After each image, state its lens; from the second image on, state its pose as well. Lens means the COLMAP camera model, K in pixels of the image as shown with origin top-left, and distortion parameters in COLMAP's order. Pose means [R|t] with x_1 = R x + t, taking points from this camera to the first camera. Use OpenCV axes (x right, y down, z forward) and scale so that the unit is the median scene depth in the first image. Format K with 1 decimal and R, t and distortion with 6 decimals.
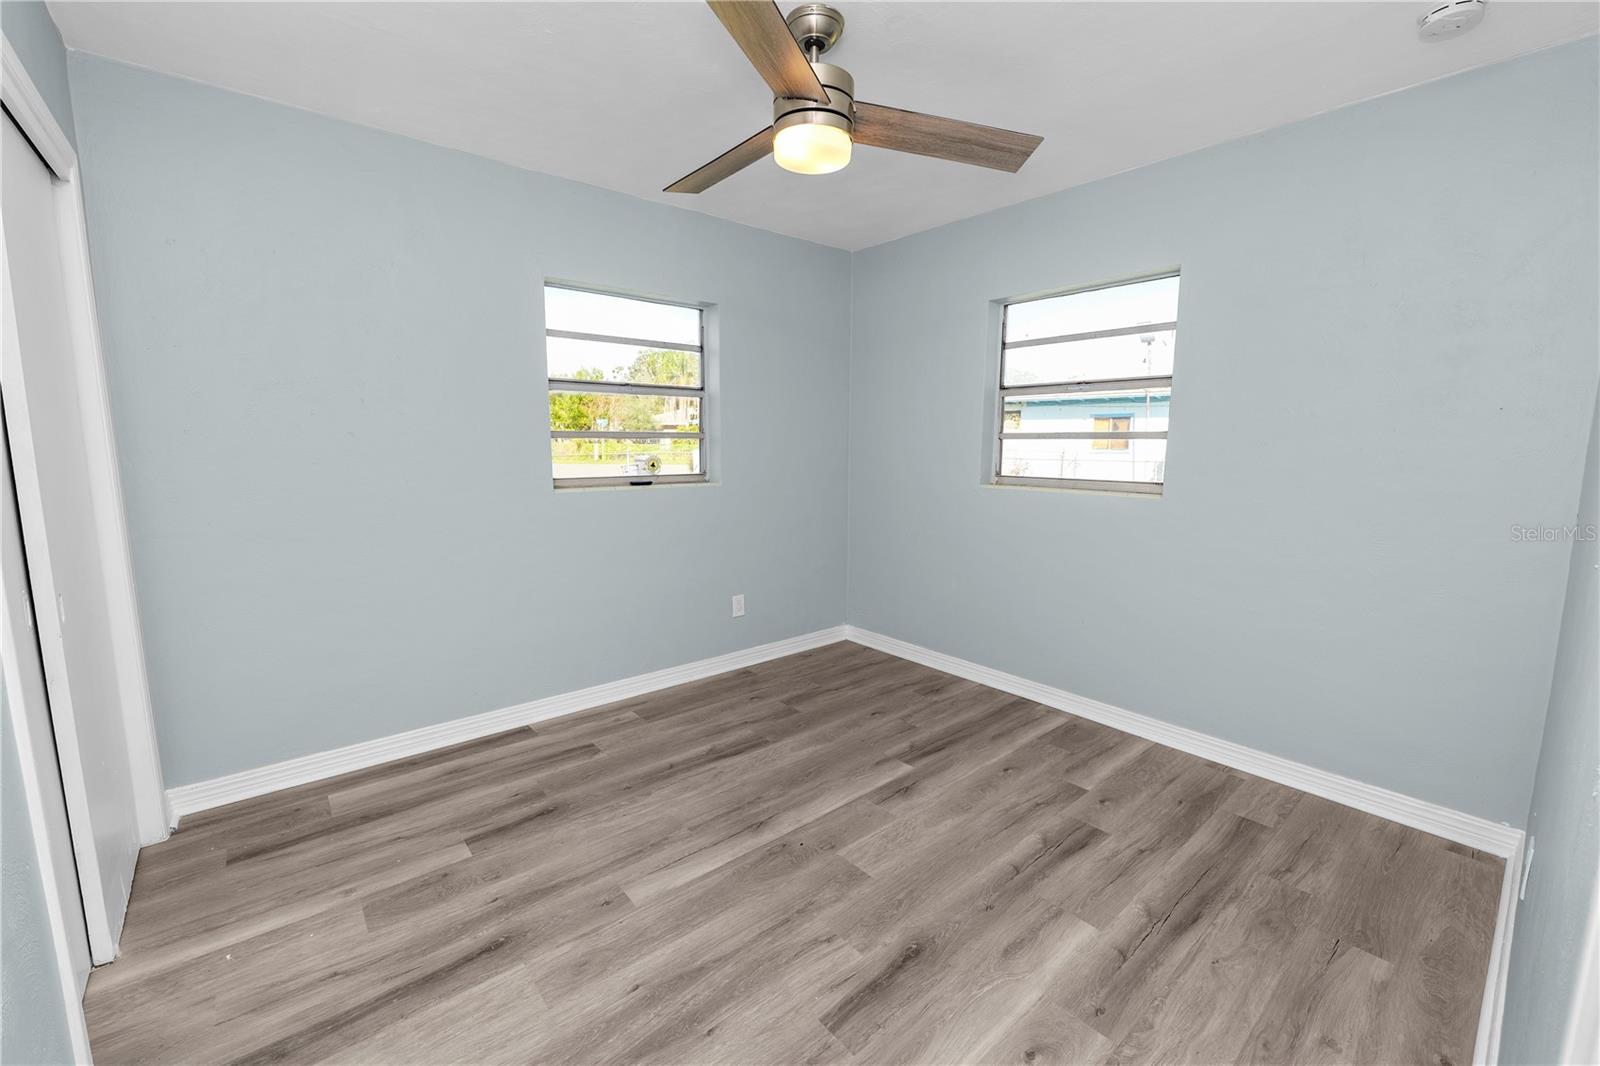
lens RADIAL K [[651.5, 0, 797.5], [0, 651.5, 530.7], [0, 0, 1]] dist [-0.013149, 0.001389]
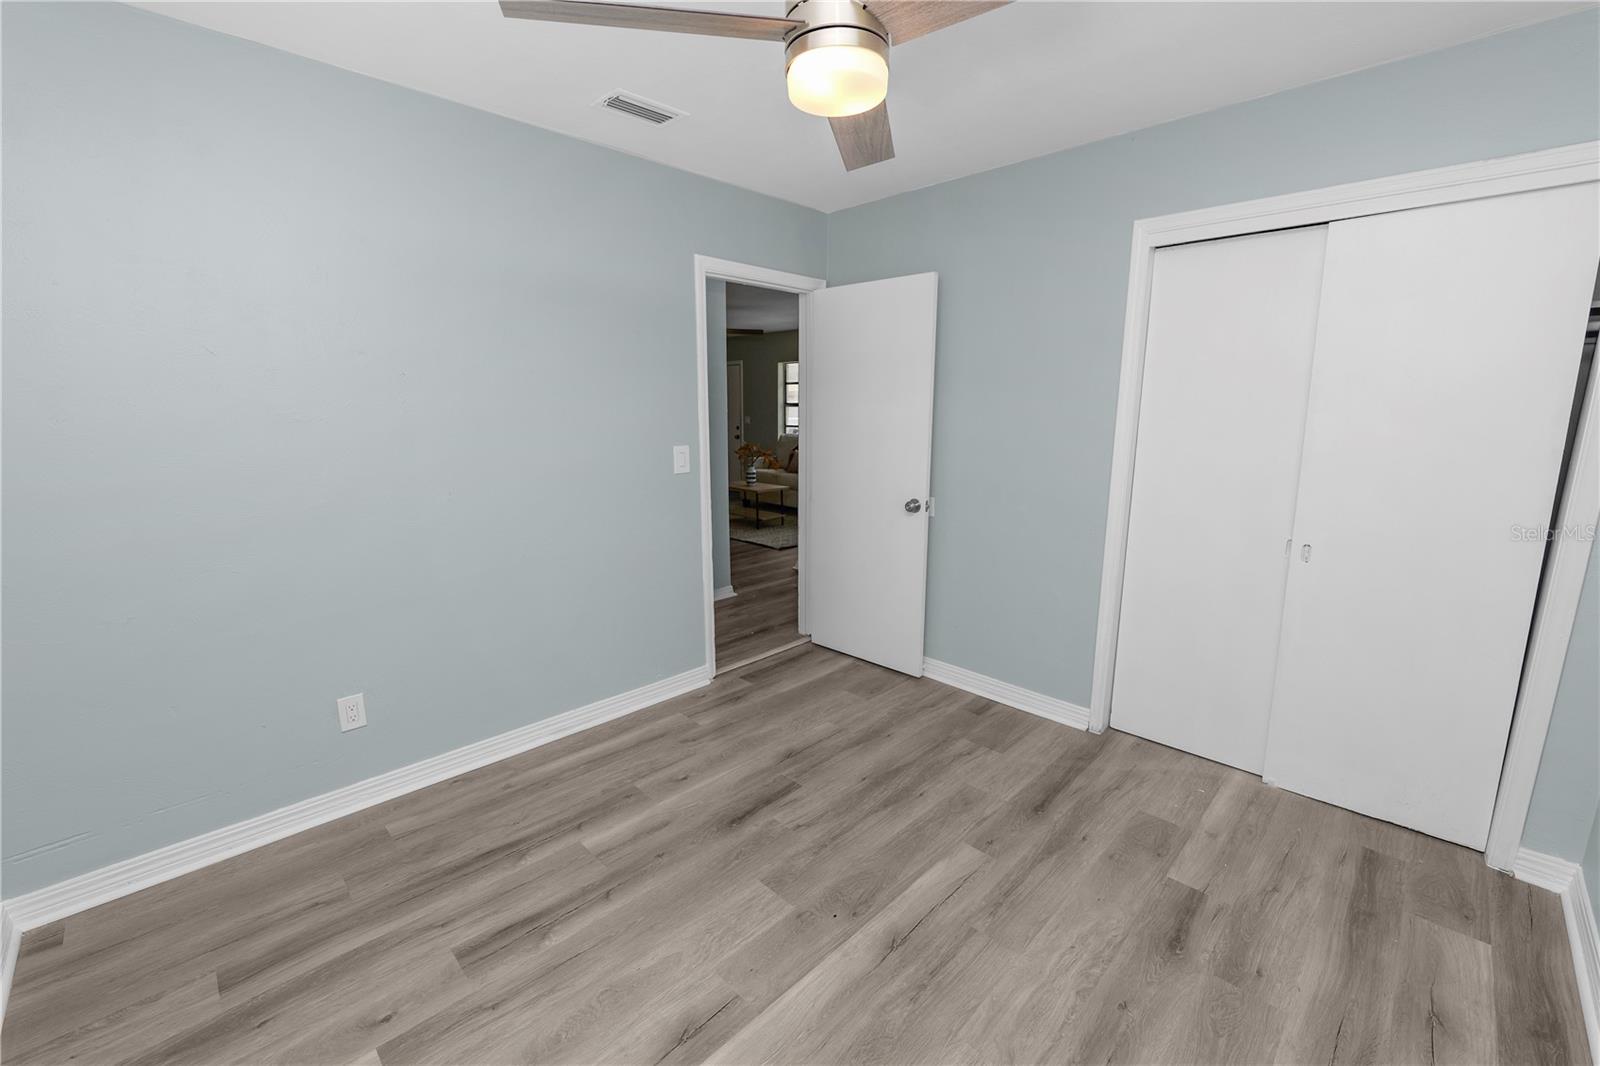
lens RADIAL K [[651.5, 0, 798.8], [0, 651.5, 531.3], [0, 0, 1]] dist [-0.013149, 0.001389]
pose [[-0.996387, 0.010002, -0.084343, 0.135303], [-0.017819, 0.946325, 0.322724, -0.312700], [0.083044, 0.323061, -0.942728, 1.809732]]
